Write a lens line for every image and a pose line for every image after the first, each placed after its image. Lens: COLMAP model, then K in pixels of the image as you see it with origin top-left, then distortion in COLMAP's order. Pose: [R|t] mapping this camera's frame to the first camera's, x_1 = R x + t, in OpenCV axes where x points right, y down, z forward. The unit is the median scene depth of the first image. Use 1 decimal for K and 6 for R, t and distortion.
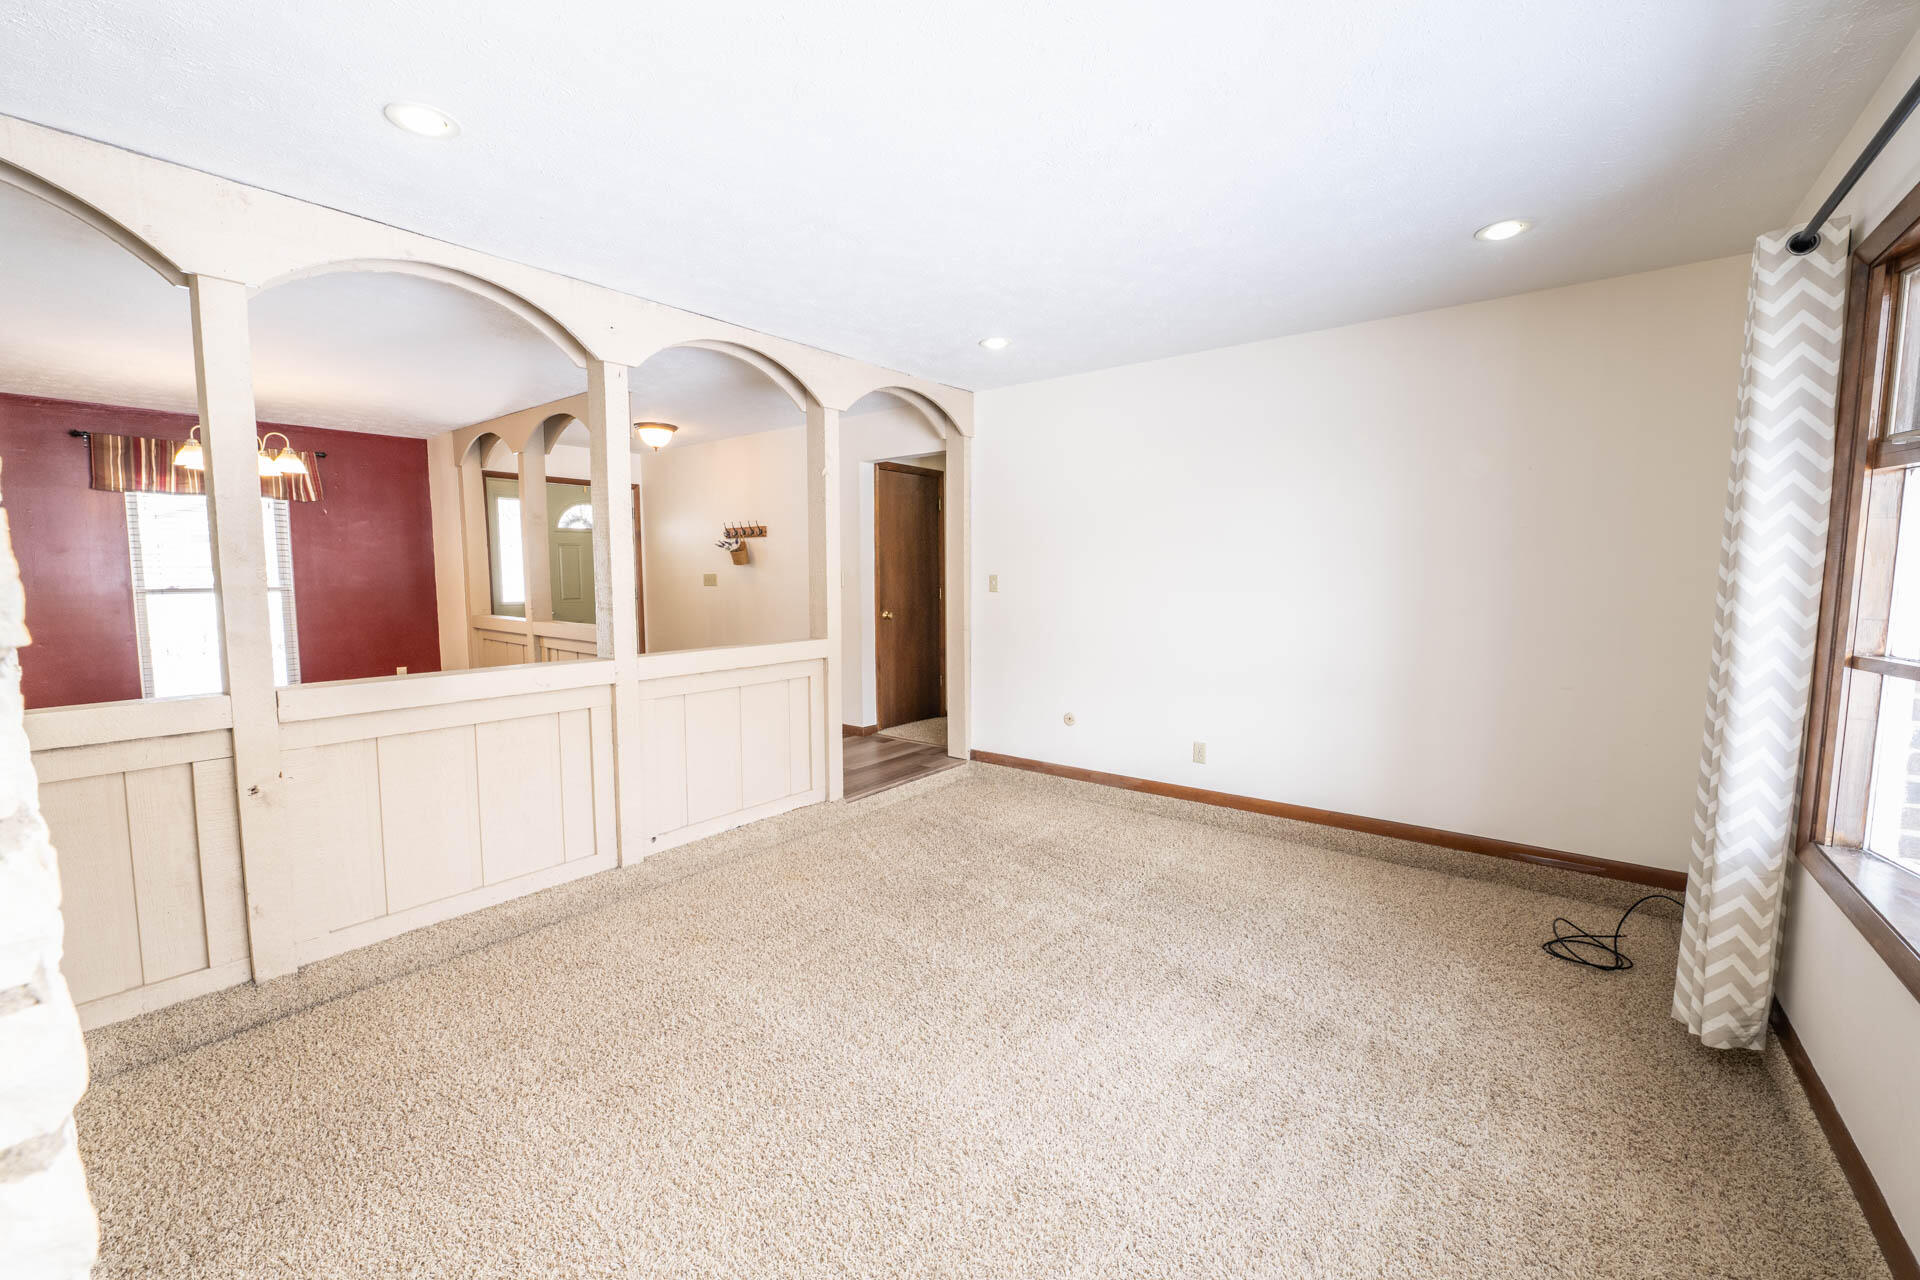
lens RADIAL K [[784.8, 0, 960.1], [0, 784.8, 641.8], [0, 0, 1]] dist [-0.008195, 0.000338]
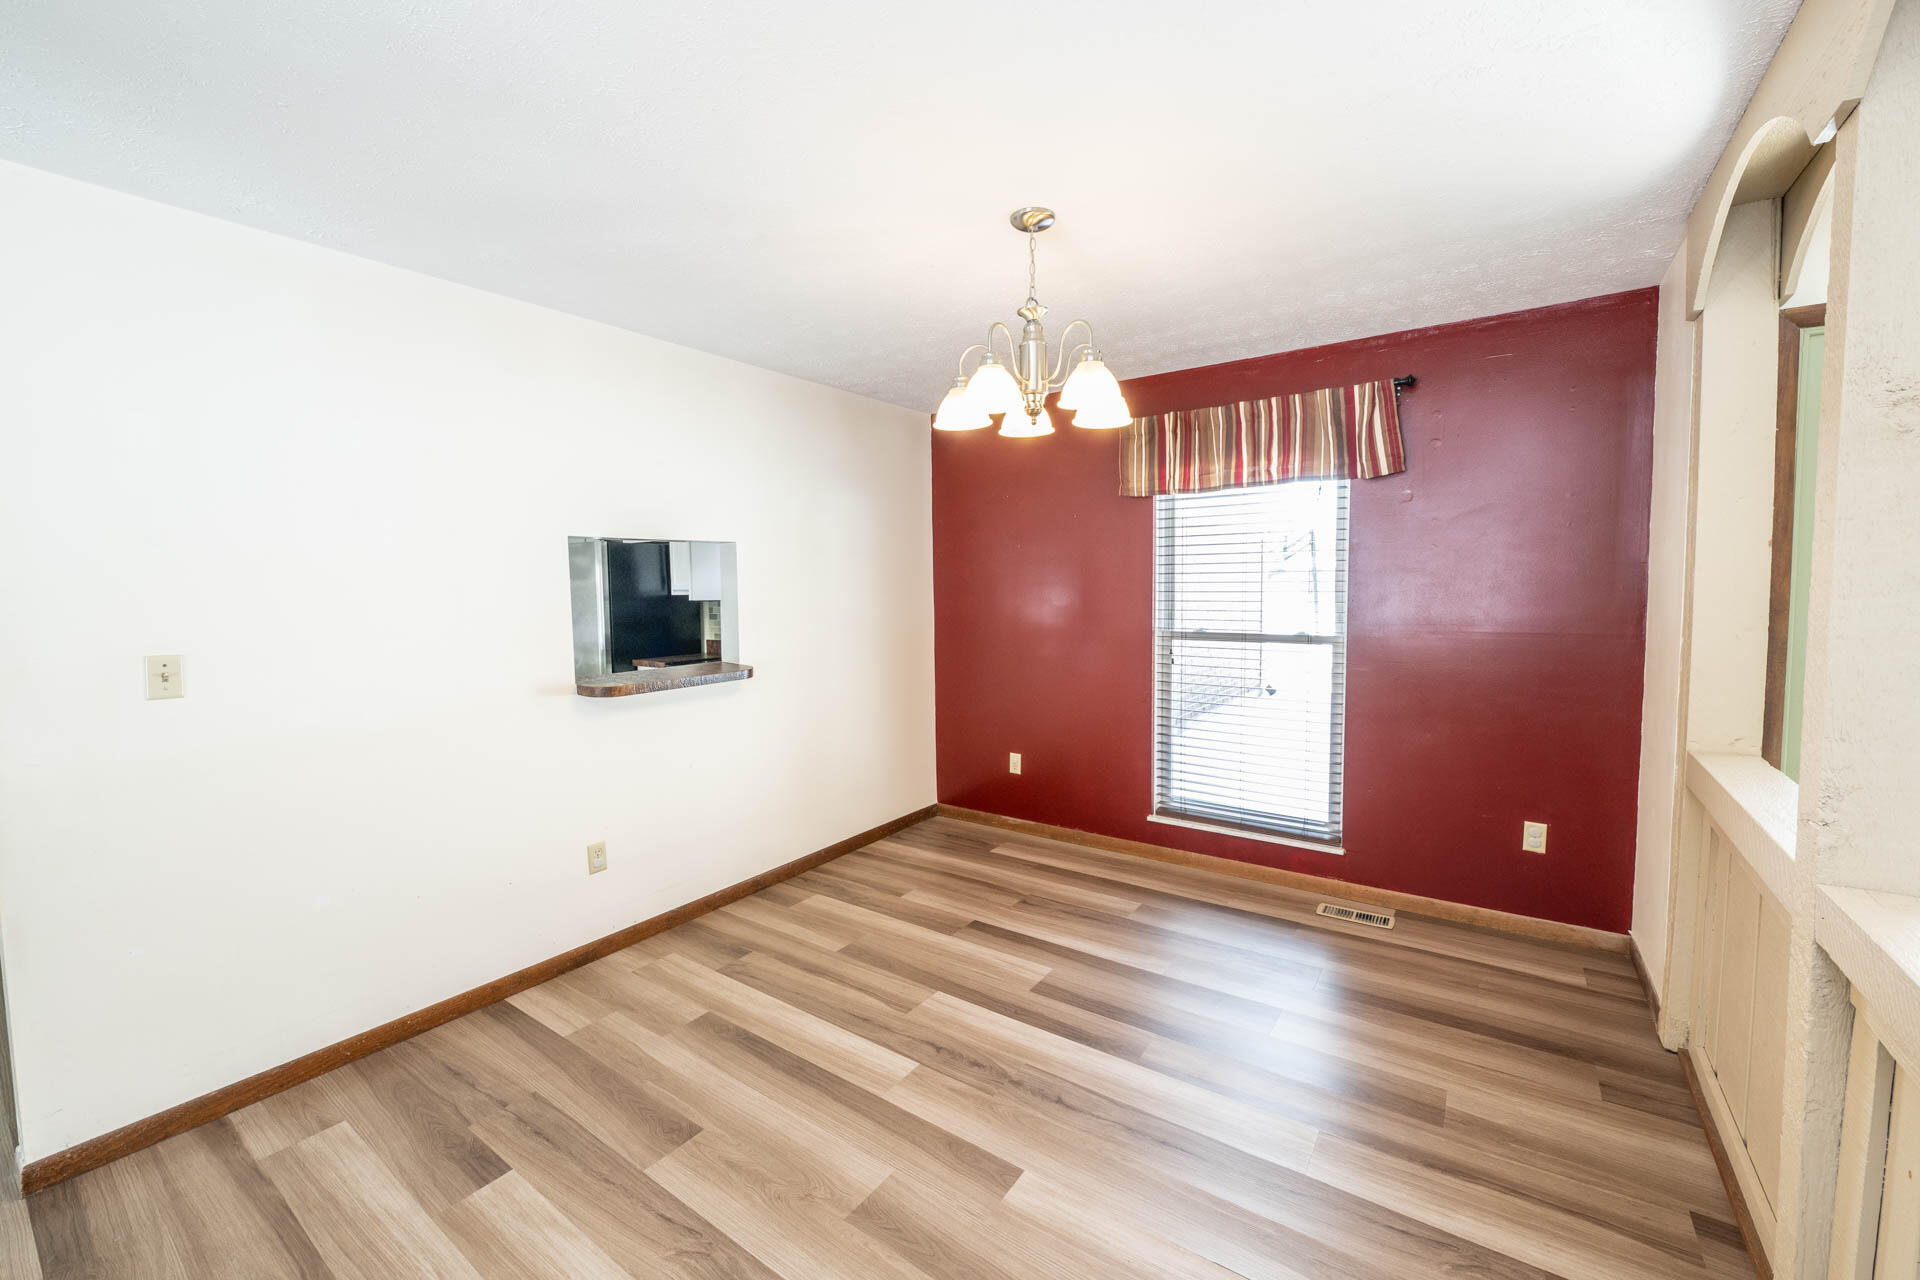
lens RADIAL K [[784.8, 0, 963.6], [0, 784.8, 633.5], [0, 0, 1]] dist [-0.008195, 0.000338]
pose [[0.065808, 0.068276, -0.995494, -0.357255], [-0.079957, 0.994809, 0.062943, -0.095773], [0.994624, 0.075454, 0.070926, 0.763062]]
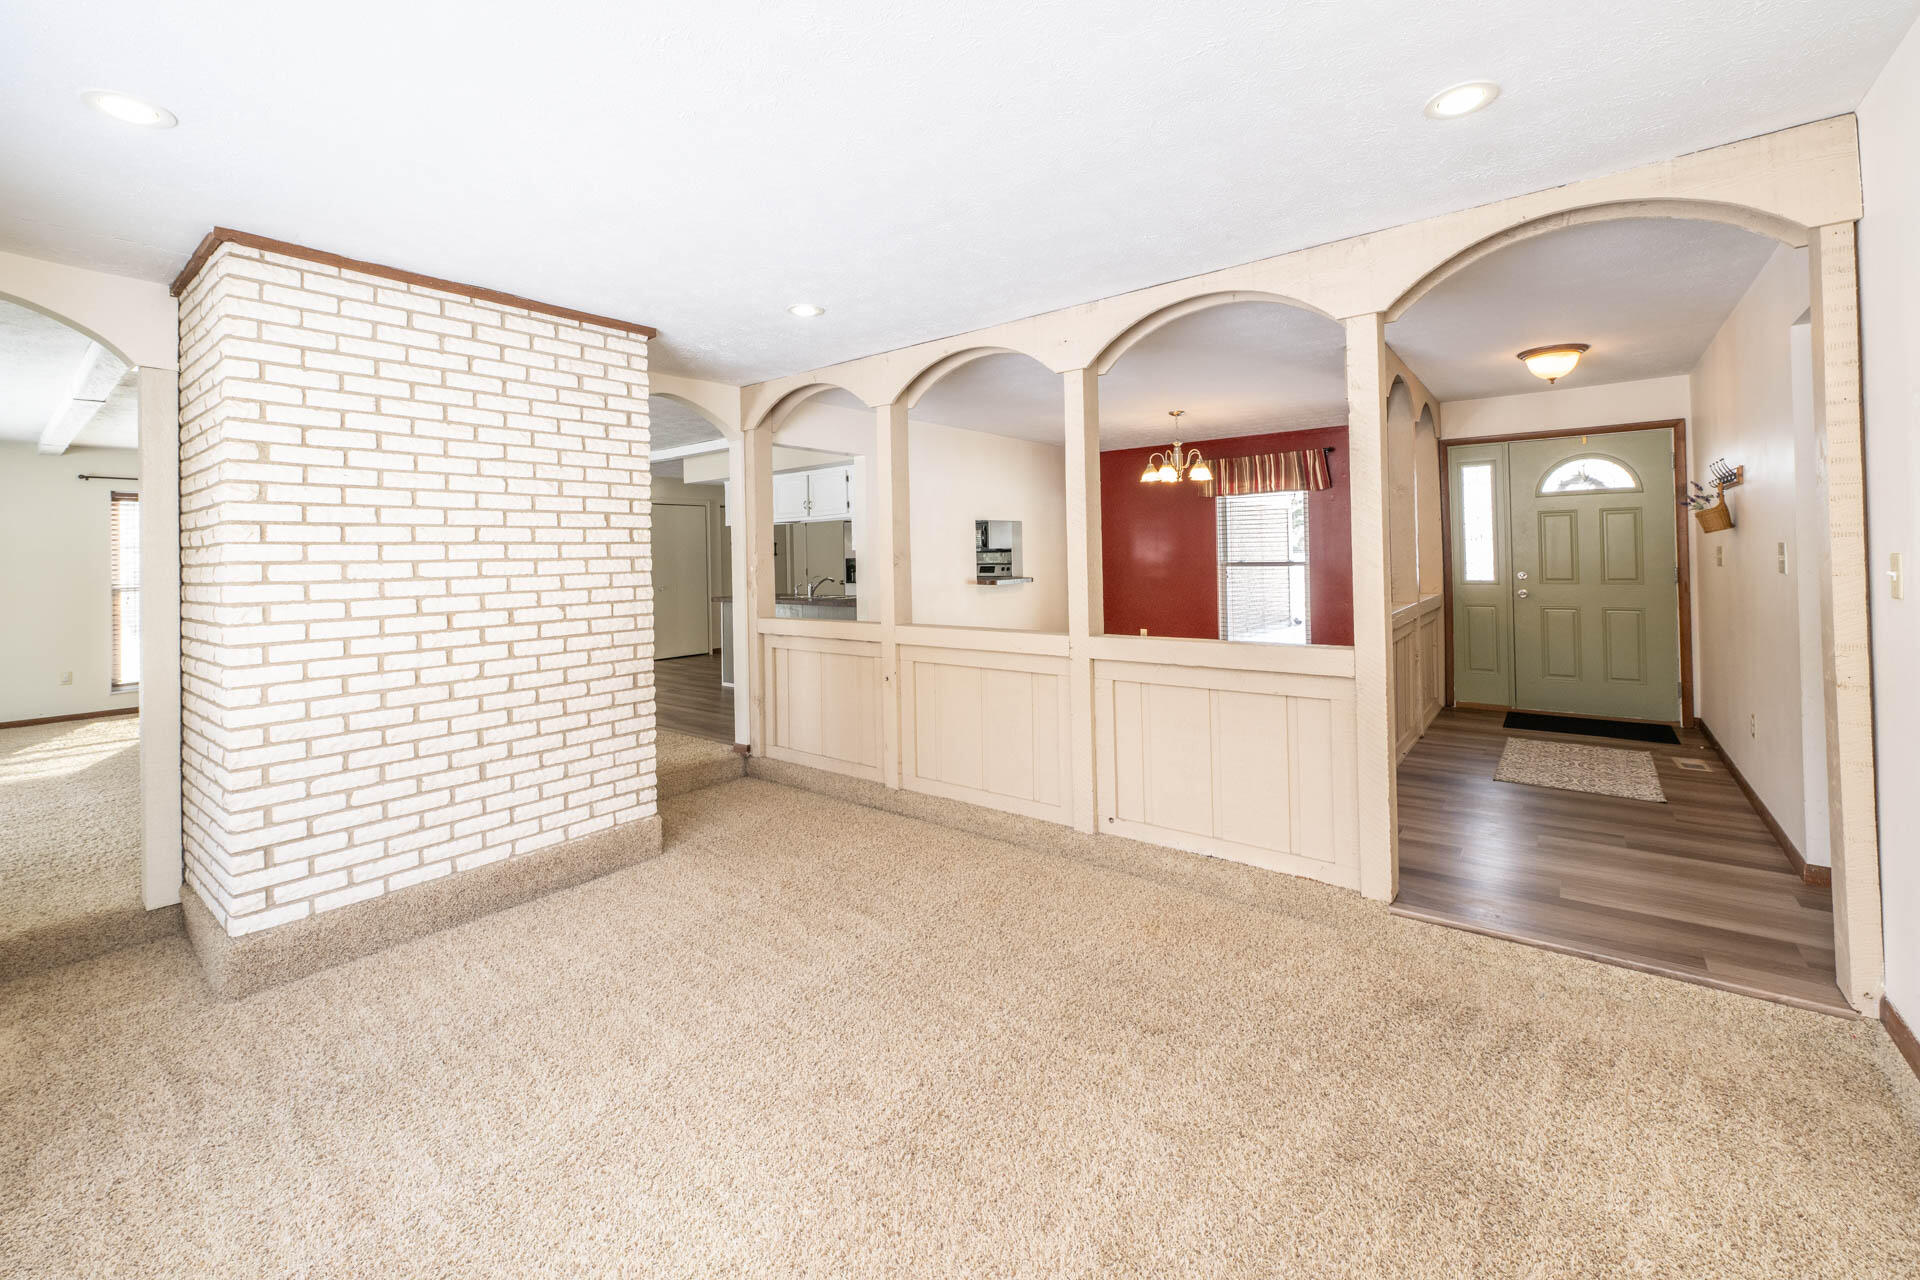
lens RADIAL K [[784.8, 0, 930.4], [0, 784.8, 546.2], [0, 0, 1]] dist [-0.008195, 0.000338]
pose [[-0.026310, -0.007541, -0.999625, 0.403902], [-0.073626, 0.997270, -0.005586, -0.049676], [0.996939, 0.073451, -0.026793, 0.494305]]
